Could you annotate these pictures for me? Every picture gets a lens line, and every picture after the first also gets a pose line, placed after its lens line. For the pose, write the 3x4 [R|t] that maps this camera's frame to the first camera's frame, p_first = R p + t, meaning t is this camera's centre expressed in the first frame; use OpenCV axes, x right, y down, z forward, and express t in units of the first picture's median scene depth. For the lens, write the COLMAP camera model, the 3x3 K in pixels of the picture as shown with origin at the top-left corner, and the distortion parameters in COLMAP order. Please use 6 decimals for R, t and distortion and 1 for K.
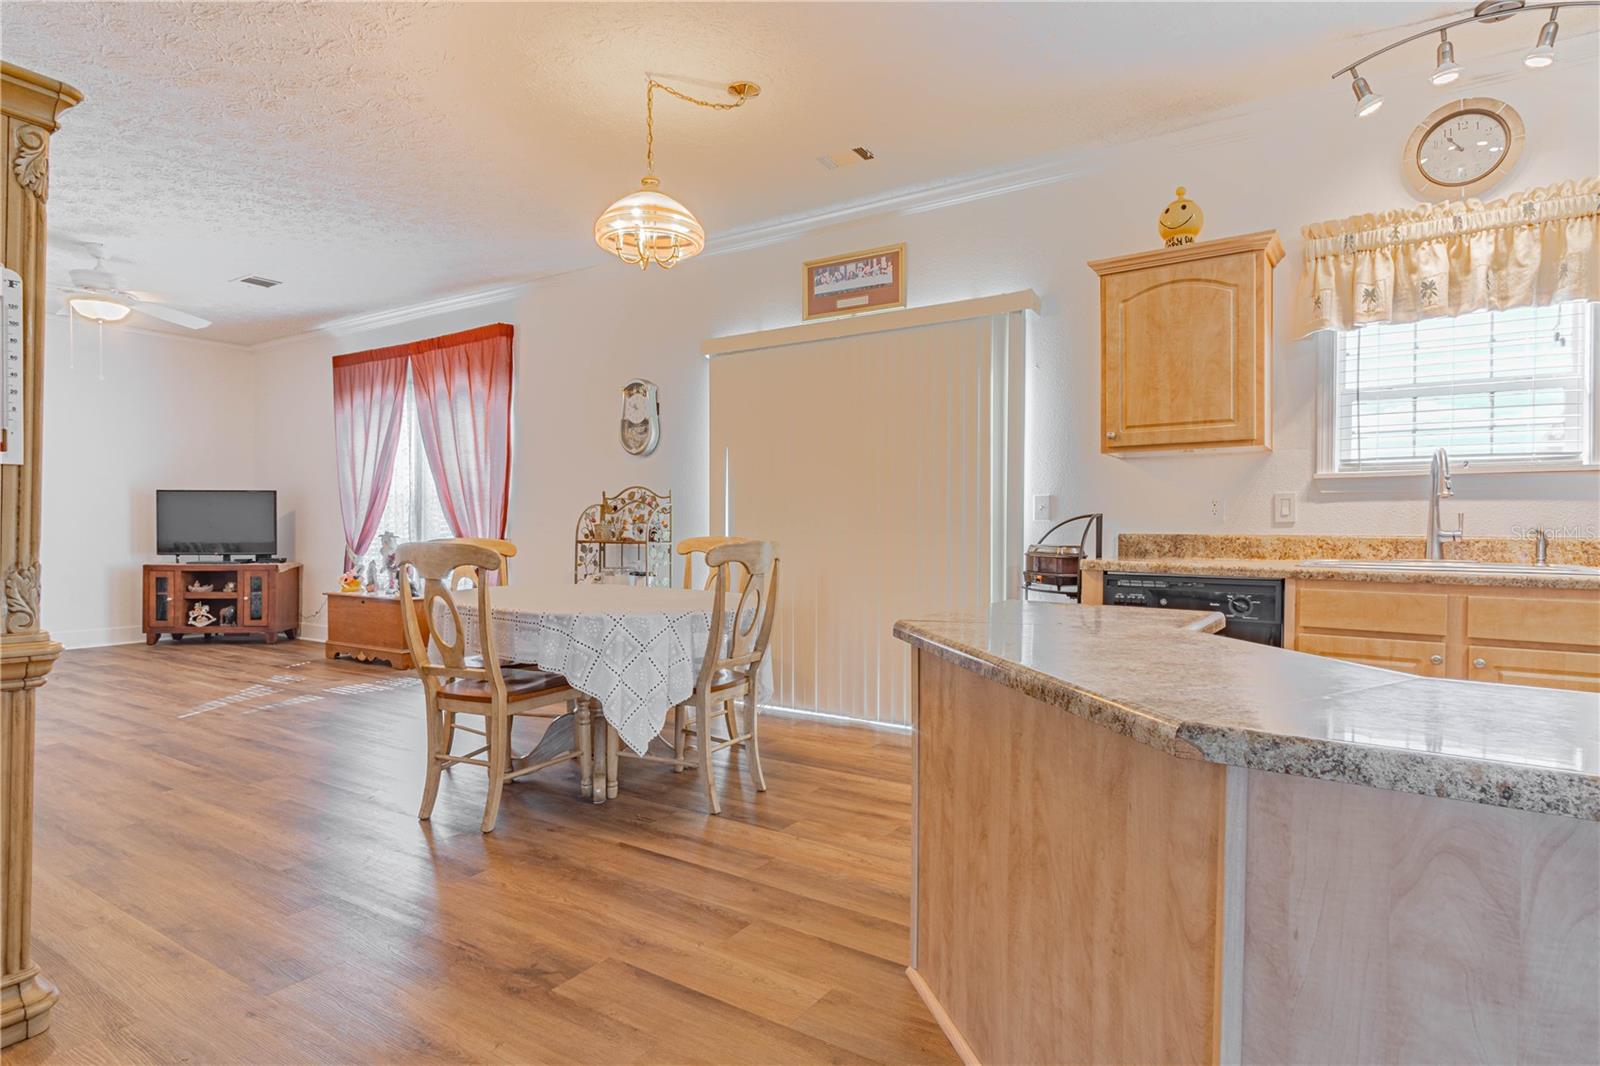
lens RADIAL K [[854.8, 0, 800.0], [0, 854.8, 533.0], [0, 0, 1]] dist [0.004248, 0.001602]
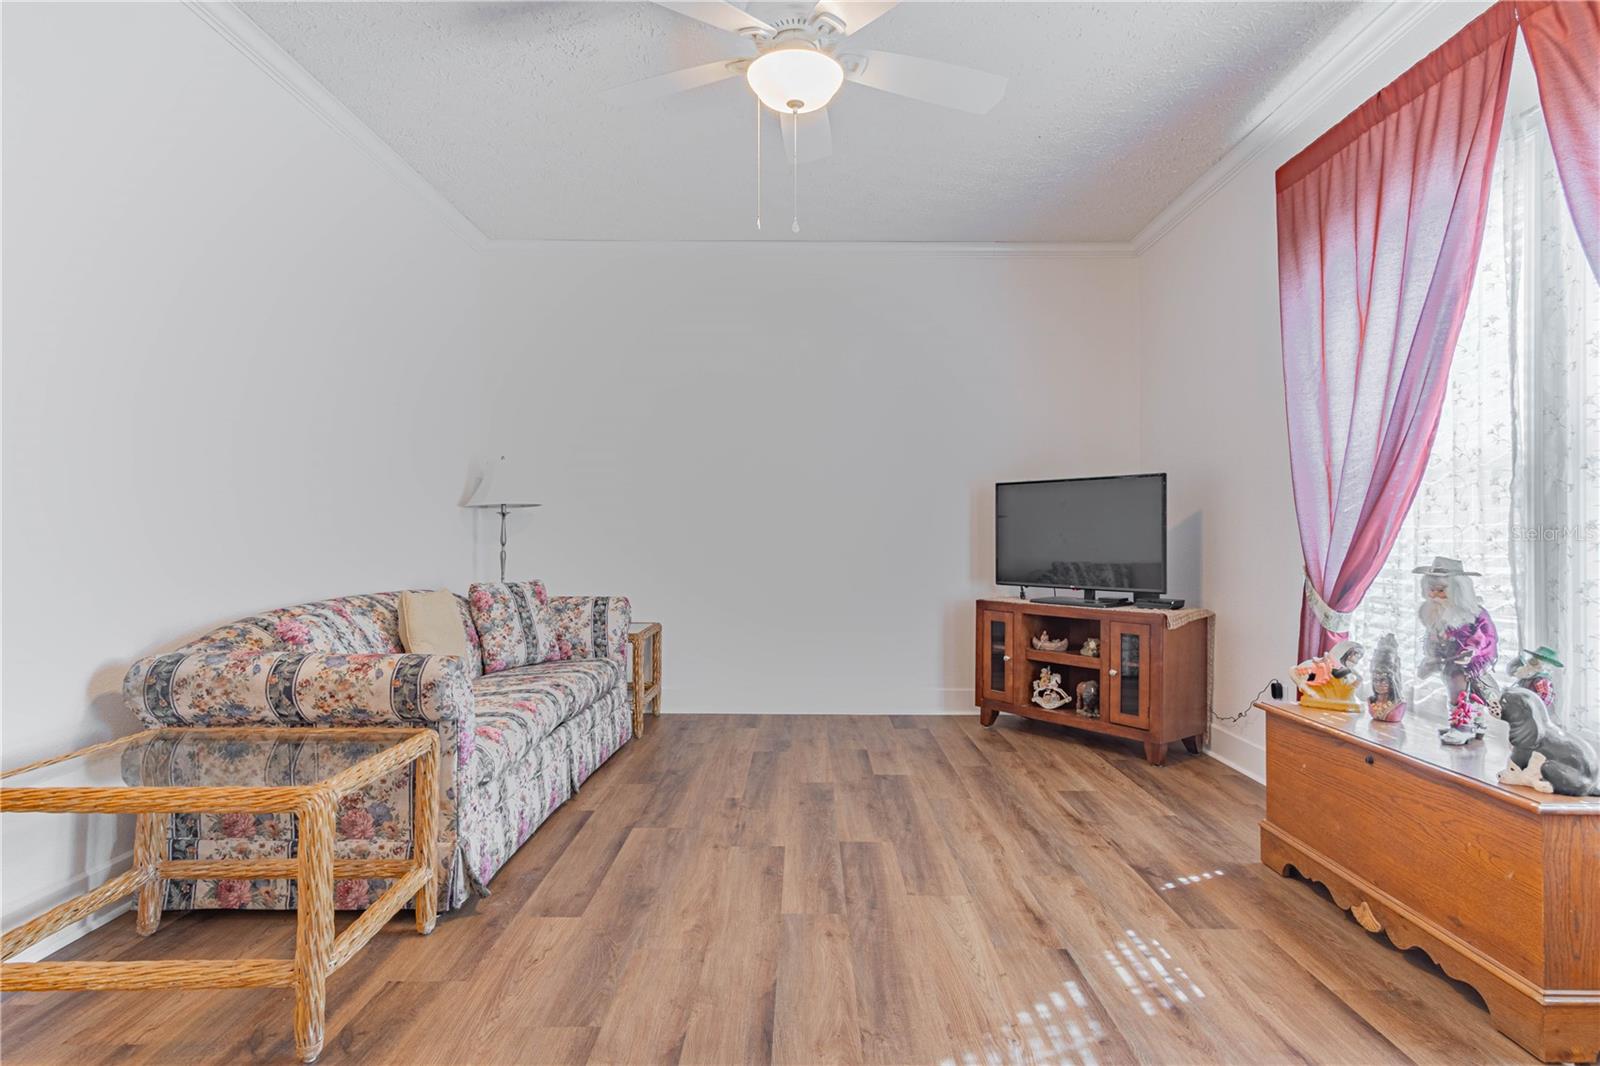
lens RADIAL K [[854.8, 0, 800.0], [0, 854.8, 533.0], [0, 0, 1]] dist [0.004248, 0.001602]
pose [[0.550081, -0.003436, -0.835104, -0.489917], [-0.008177, 0.999921, -0.009500, -0.009206], [0.835071, 0.012054, 0.550009, 0.866514]]
